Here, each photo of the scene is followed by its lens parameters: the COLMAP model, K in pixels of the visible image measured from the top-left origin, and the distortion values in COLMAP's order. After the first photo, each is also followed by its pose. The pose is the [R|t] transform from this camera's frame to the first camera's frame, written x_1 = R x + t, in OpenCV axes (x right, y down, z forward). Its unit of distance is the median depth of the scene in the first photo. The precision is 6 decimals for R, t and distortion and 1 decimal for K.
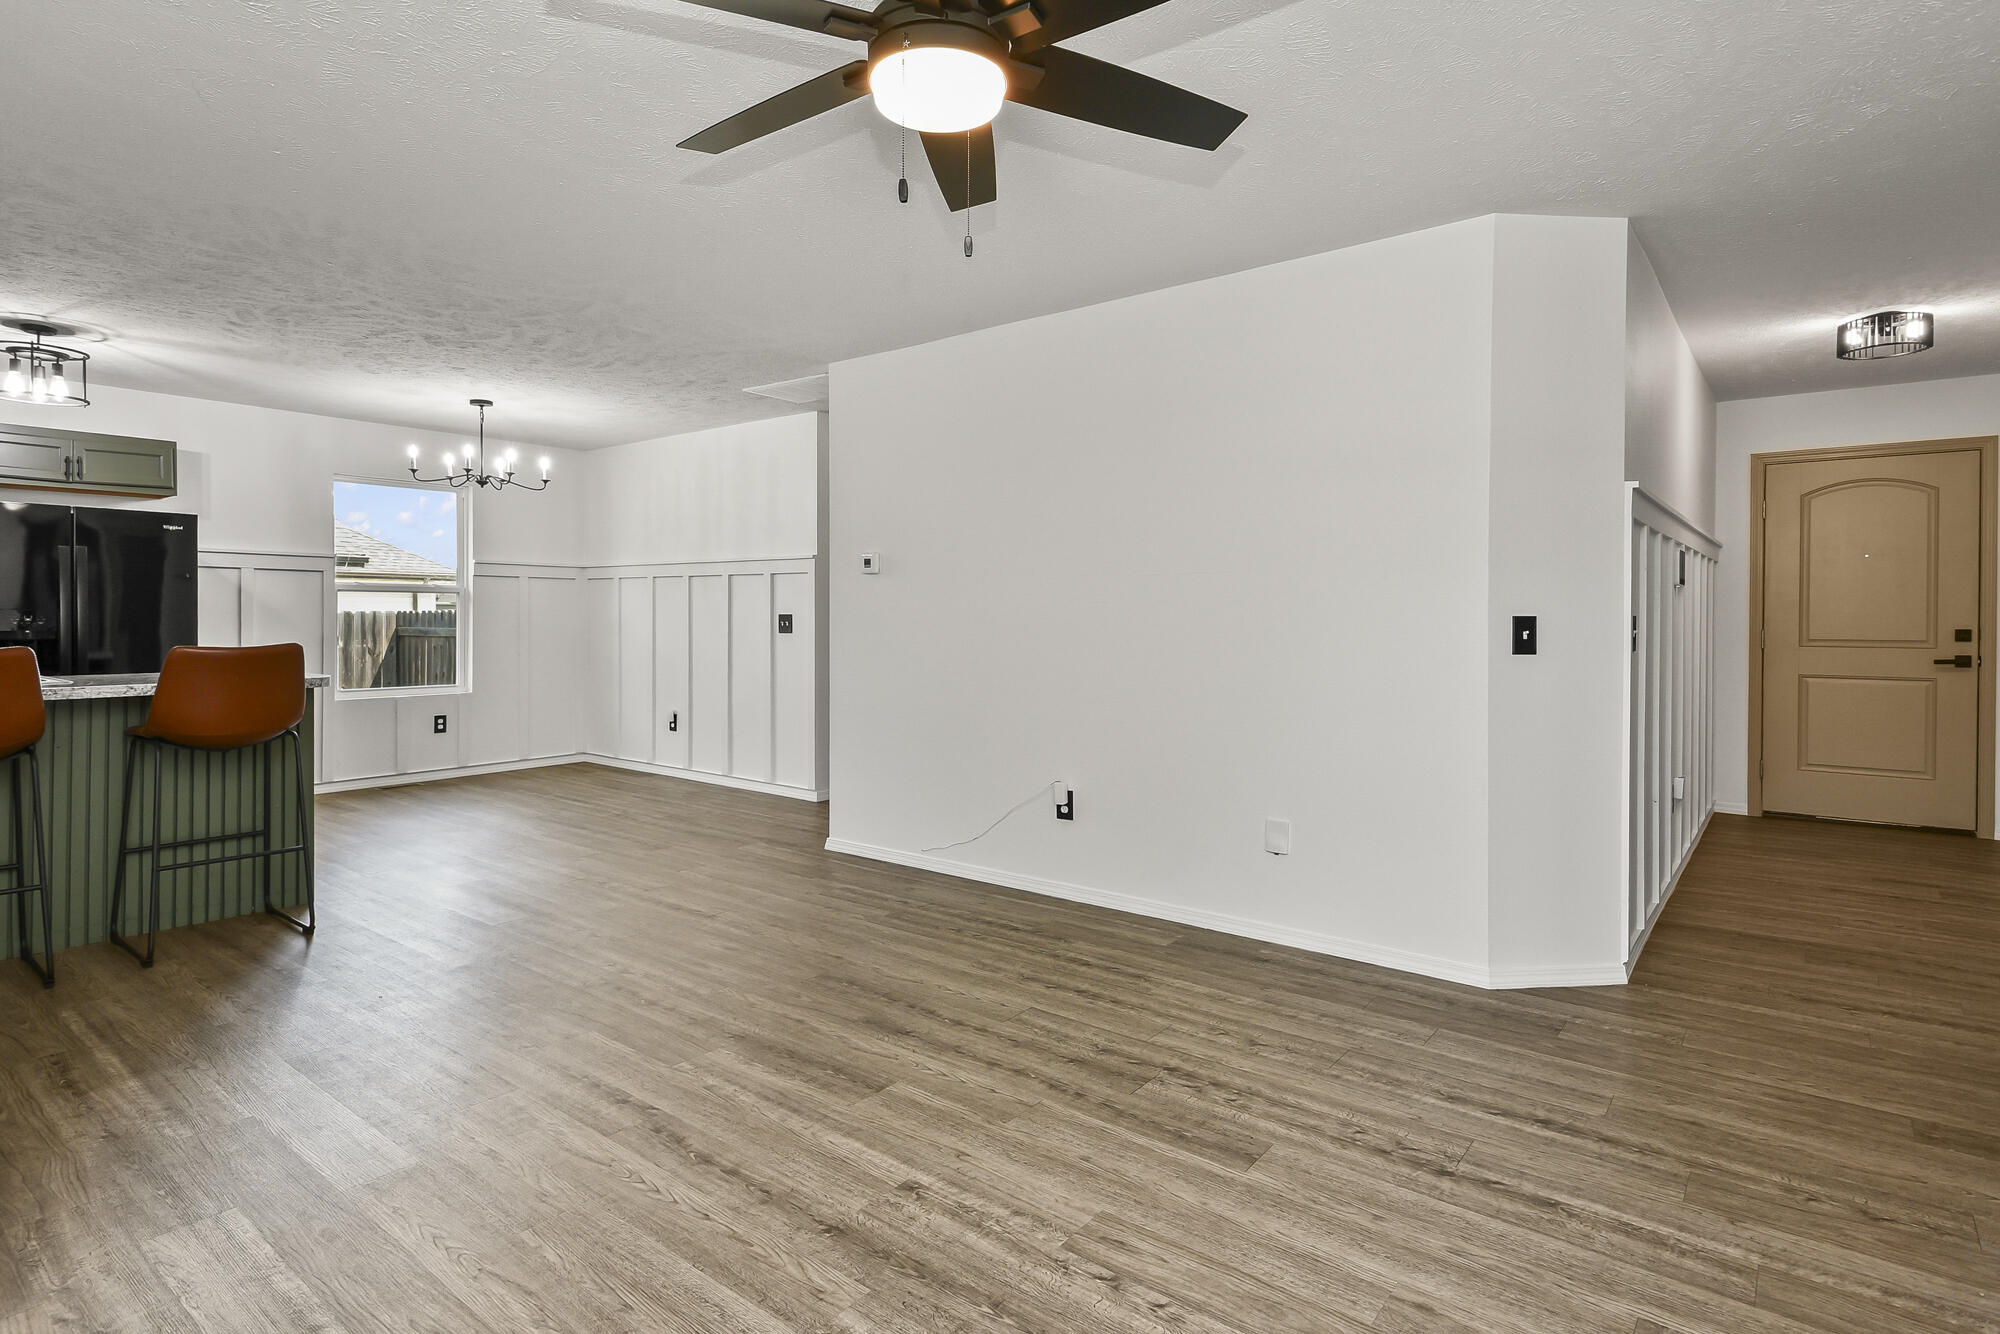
lens RADIAL K [[1063.0, 0, 1015.5], [0, 1063.0, 633.0], [0, 0, 1]] dist [0.030698, -0.022012]
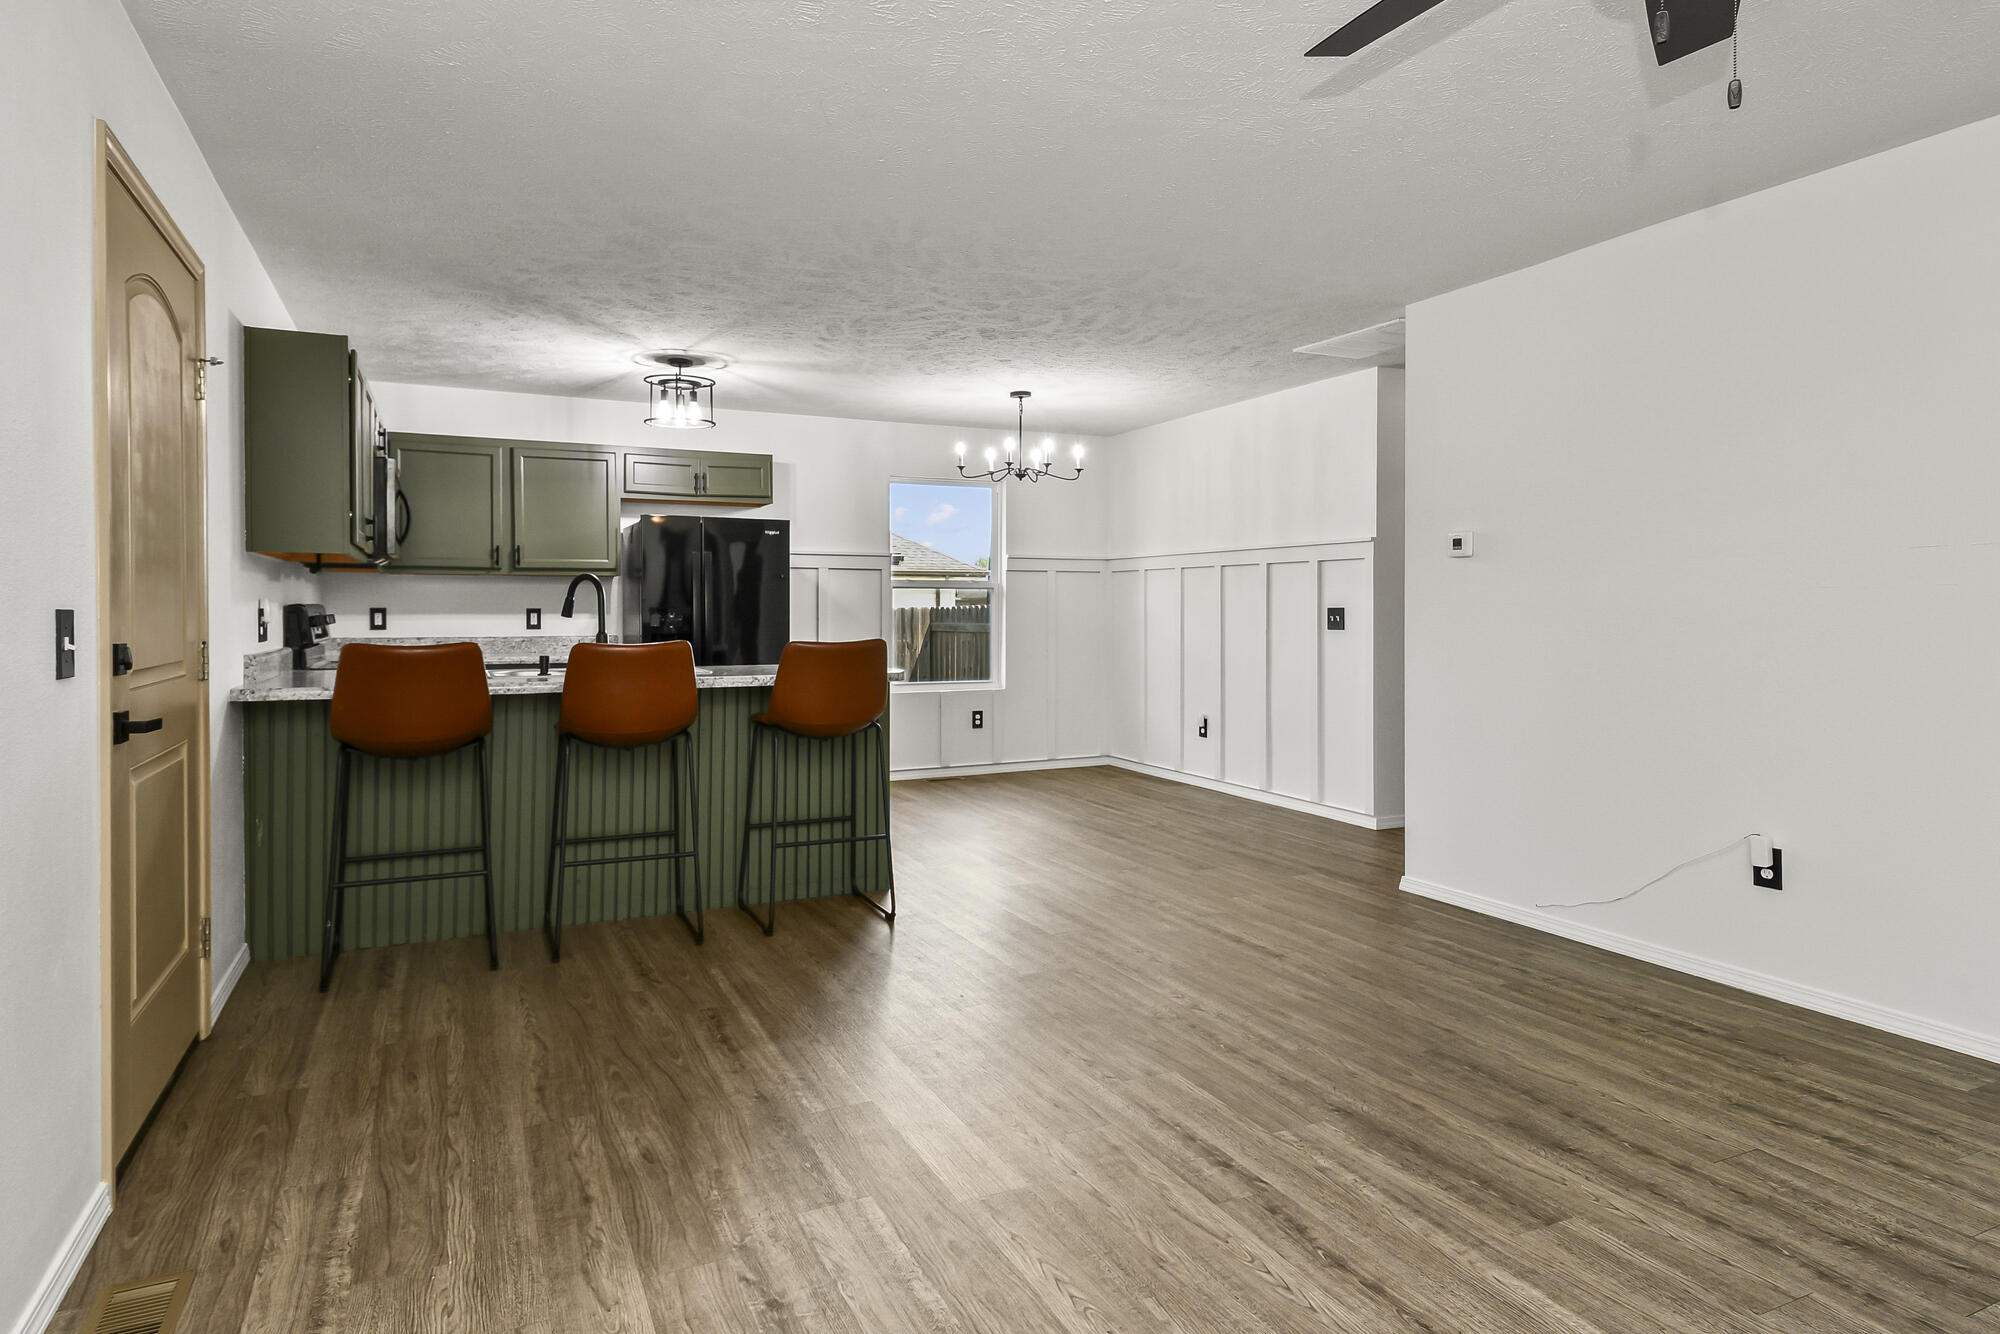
lens RADIAL K [[1179.9, 0, 960.1], [0, 1179.9, 627.4], [0, 0, 1]] dist [0.044285, -0.029368]
pose [[0.885722, 0.001728, -0.464213, -0.077924], [-0.002243, 0.999997, -0.000557, -0.001028], [0.464211, 0.001534, 0.885723, 0.025734]]
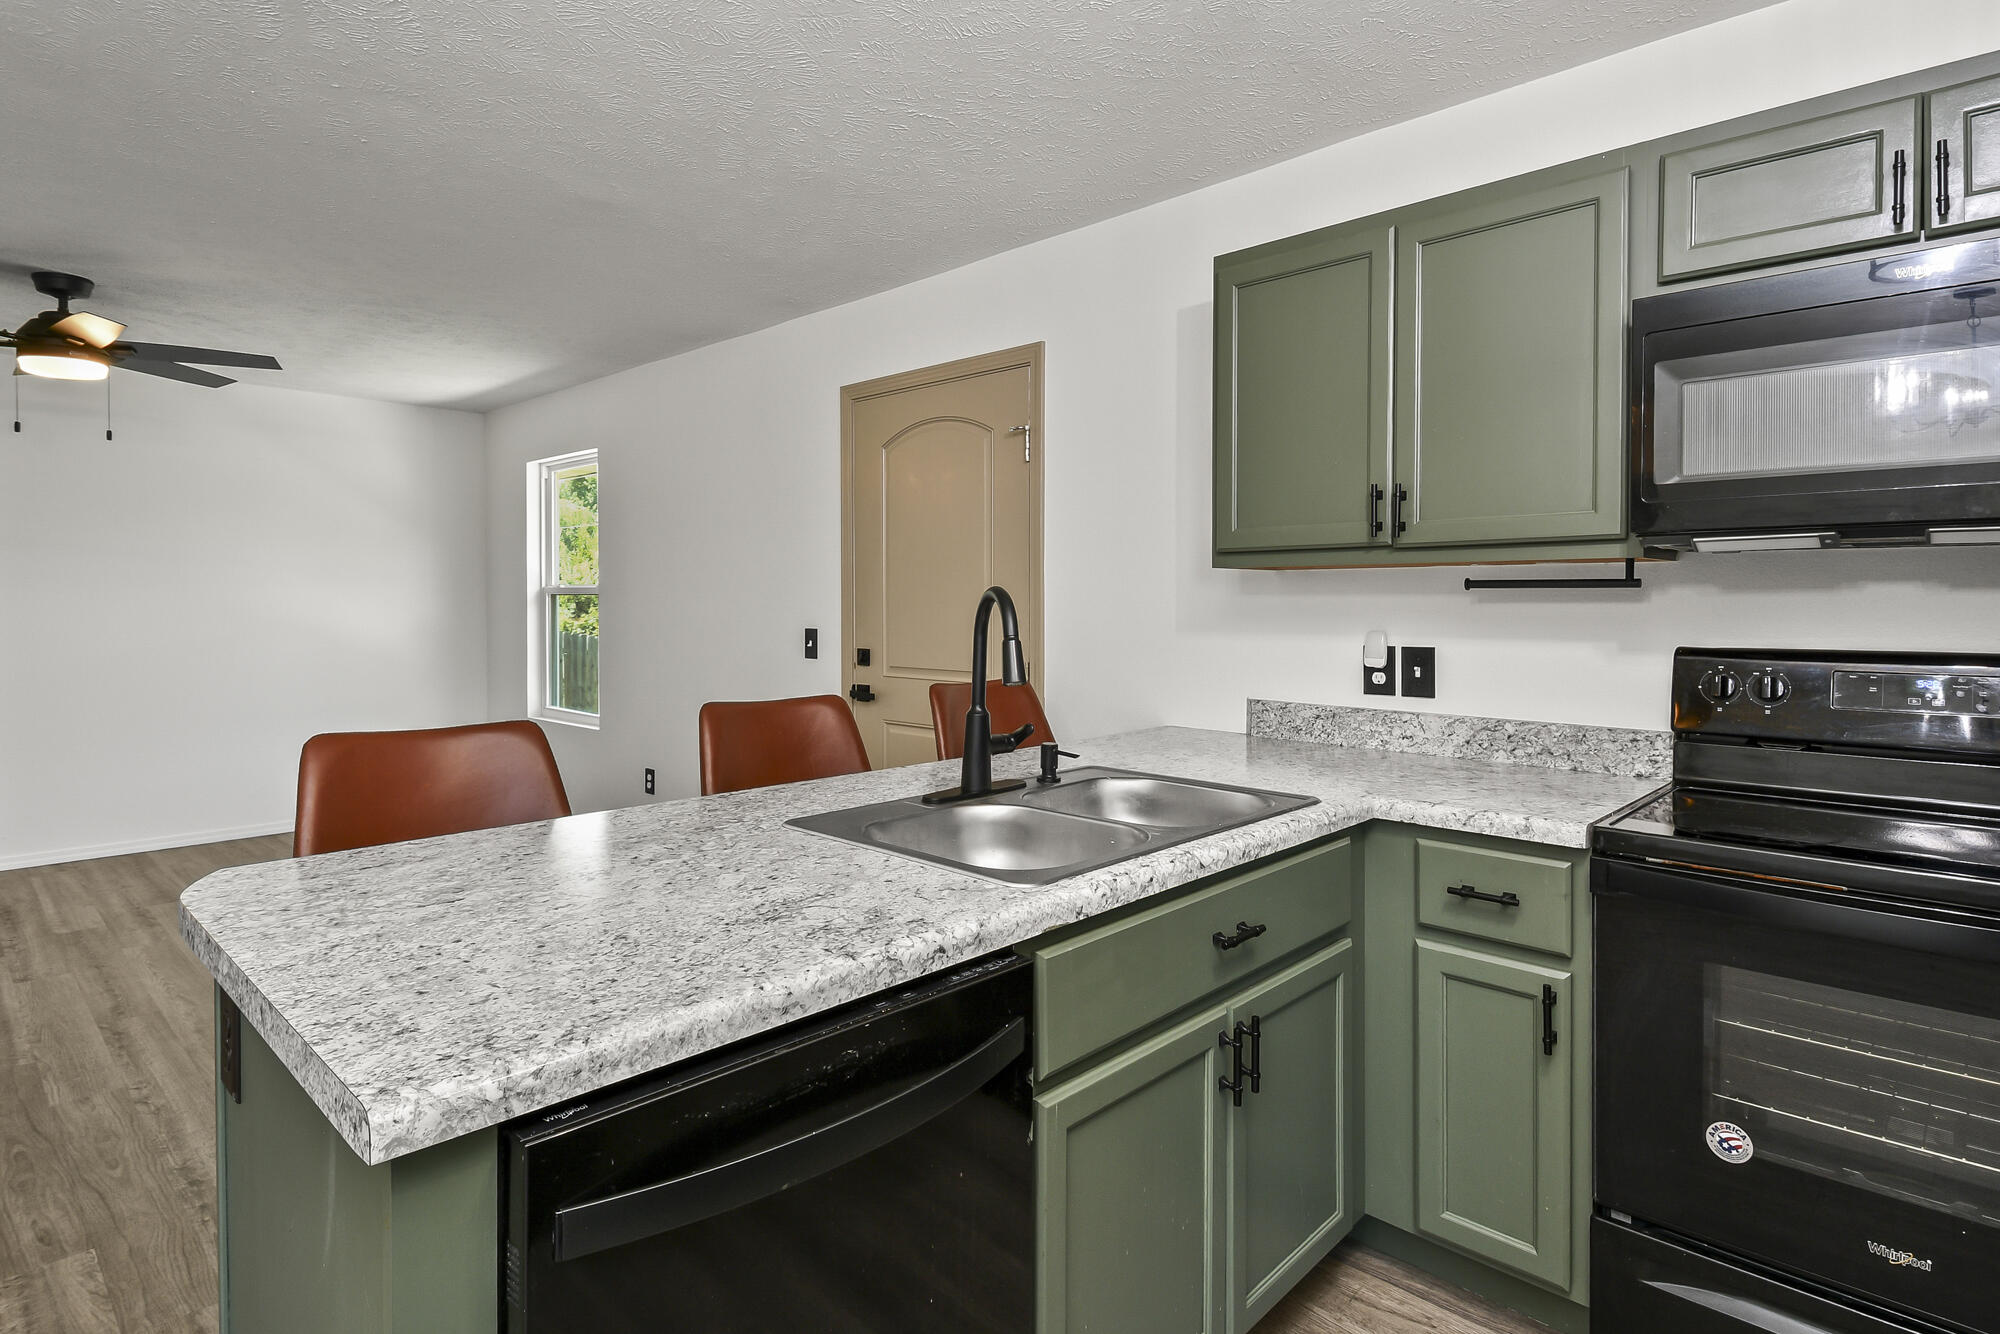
lens RADIAL K [[1047.8, 0, 989.4], [0, 1047.8, 616.6], [0, 0, 1]] dist [0.037482, -0.022517]
pose [[-0.994358, -0.005790, 0.105917, -1.072249], [-0.002555, 0.999527, 0.030653, -0.061300], [-0.106045, 0.030210, -0.993902, 1.523858]]
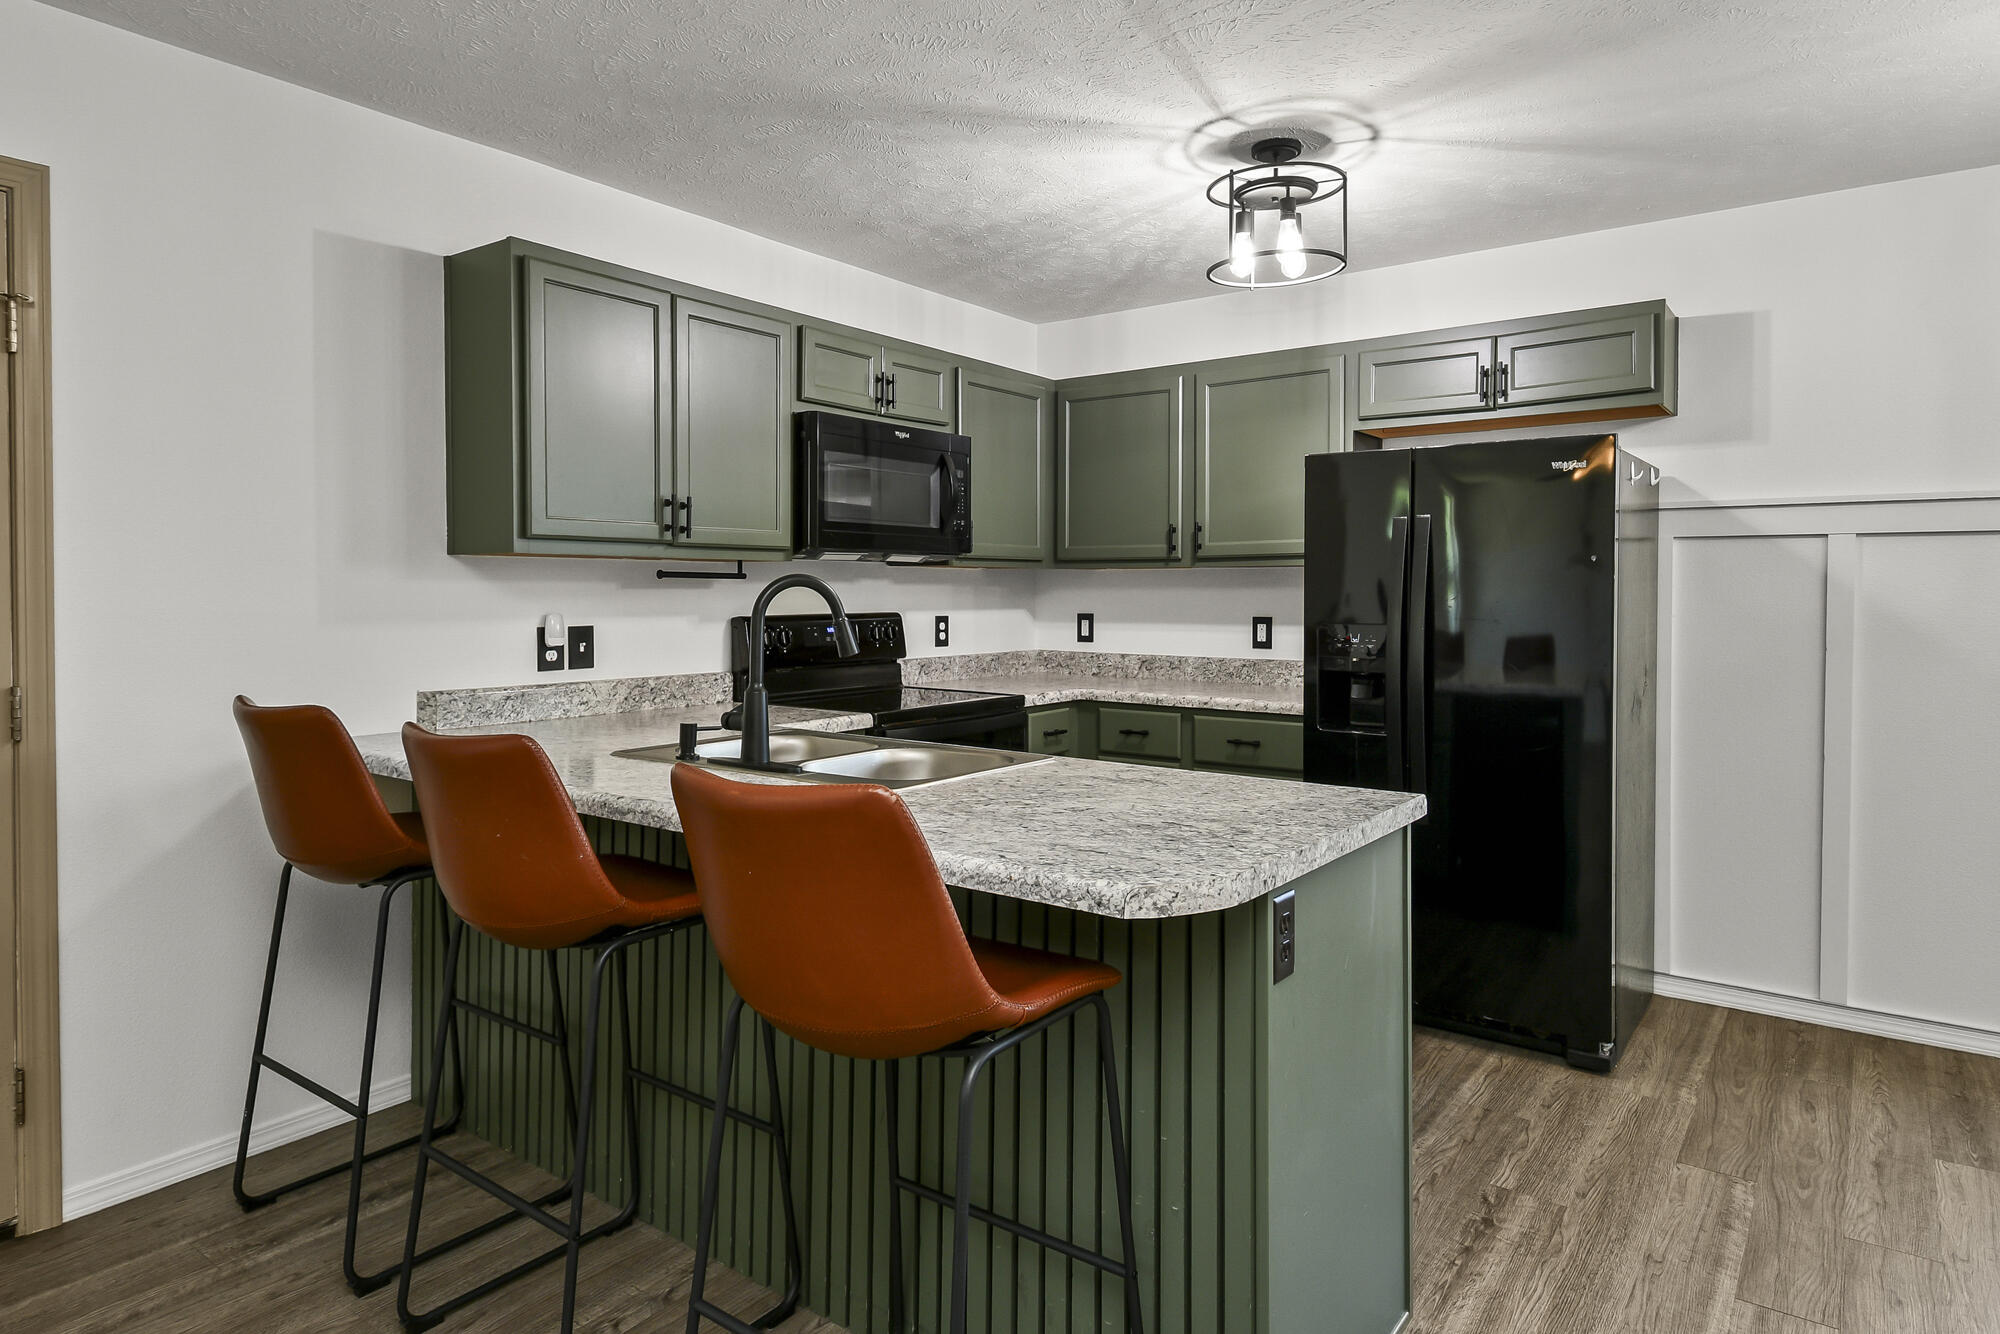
lens RADIAL K [[1159.0, 0, 1002.8], [0, 1159.0, 607.4], [0, 0, 1]] dist [0.043205, -0.024749]
pose [[0.027208, 0.010160, -0.999578, -0.369002], [-0.015828, 0.999827, 0.009731, -0.049118], [0.999504, 0.015557, 0.027364, 1.107036]]
